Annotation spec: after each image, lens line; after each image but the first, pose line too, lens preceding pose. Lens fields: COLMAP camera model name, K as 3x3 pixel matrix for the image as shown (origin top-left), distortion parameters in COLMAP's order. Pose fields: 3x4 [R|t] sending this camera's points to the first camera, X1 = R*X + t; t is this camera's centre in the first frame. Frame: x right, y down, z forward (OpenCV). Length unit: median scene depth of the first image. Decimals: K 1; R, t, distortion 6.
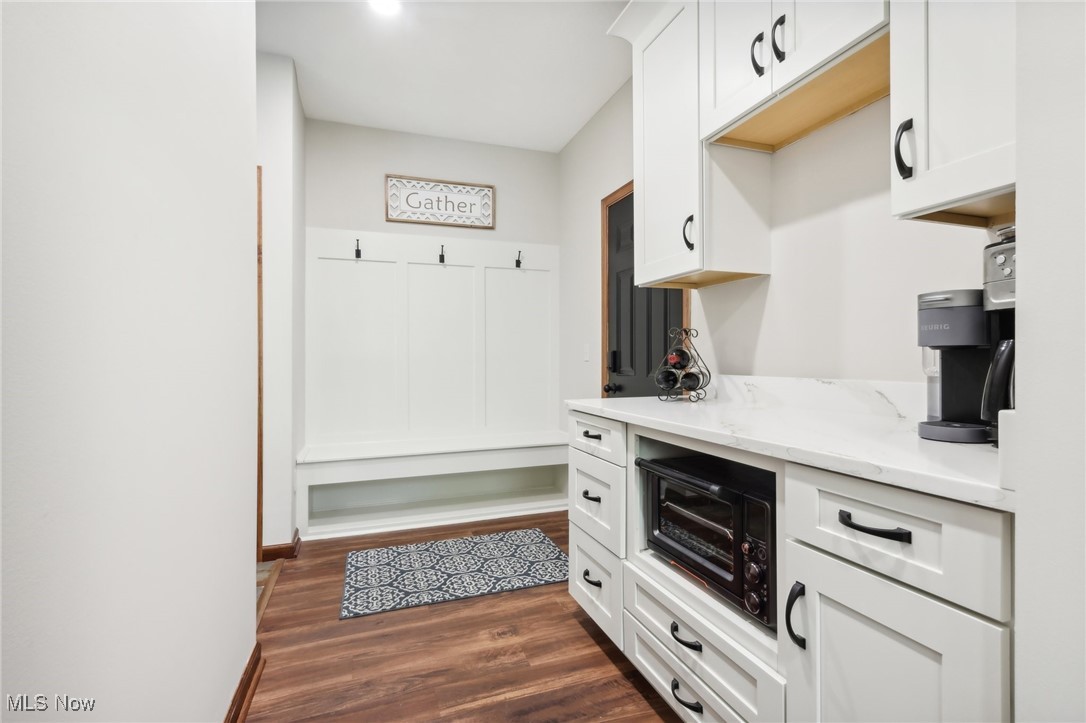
lens RADIAL K [[520.8, 0, 544.7], [0, 520.8, 348.8], [0, 0, 1]] dist [0.002689, -0.000185]
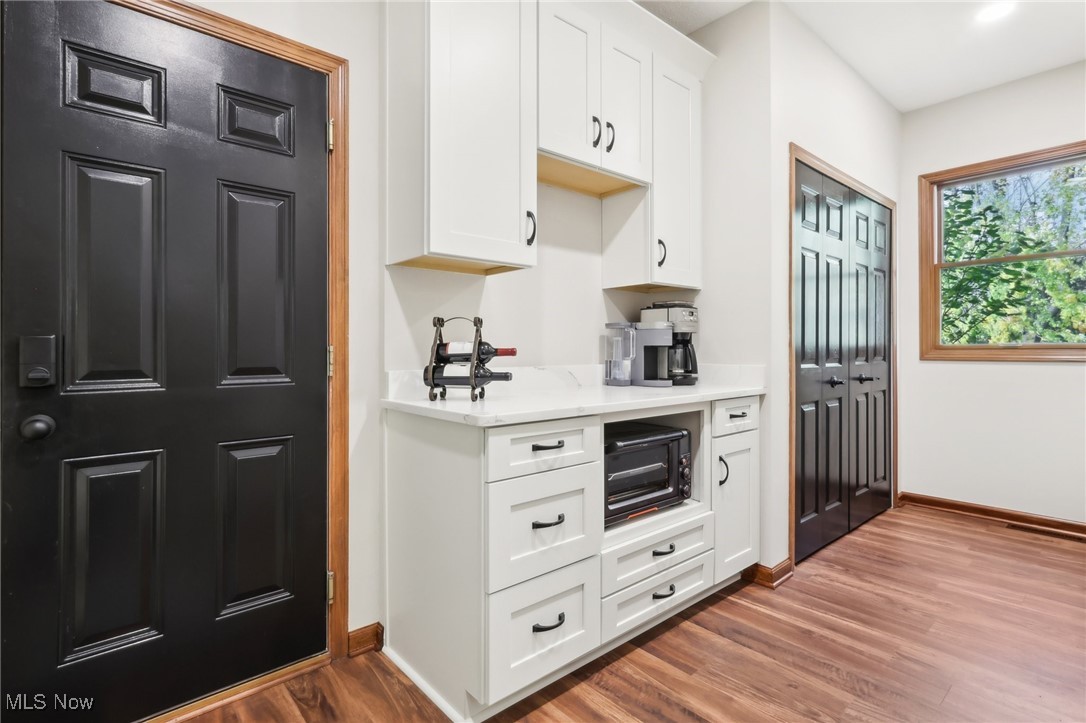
lens RADIAL K [[520.8, 0, 544.7], [0, 520.8, 348.8], [0, 0, 1]] dist [0.002689, -0.000185]
pose [[-0.339152, 0.007105, 0.940705, -0.827876], [0.001695, 0.999974, -0.006942, 0.020030], [-0.940730, -0.000760, -0.339156, 1.568449]]
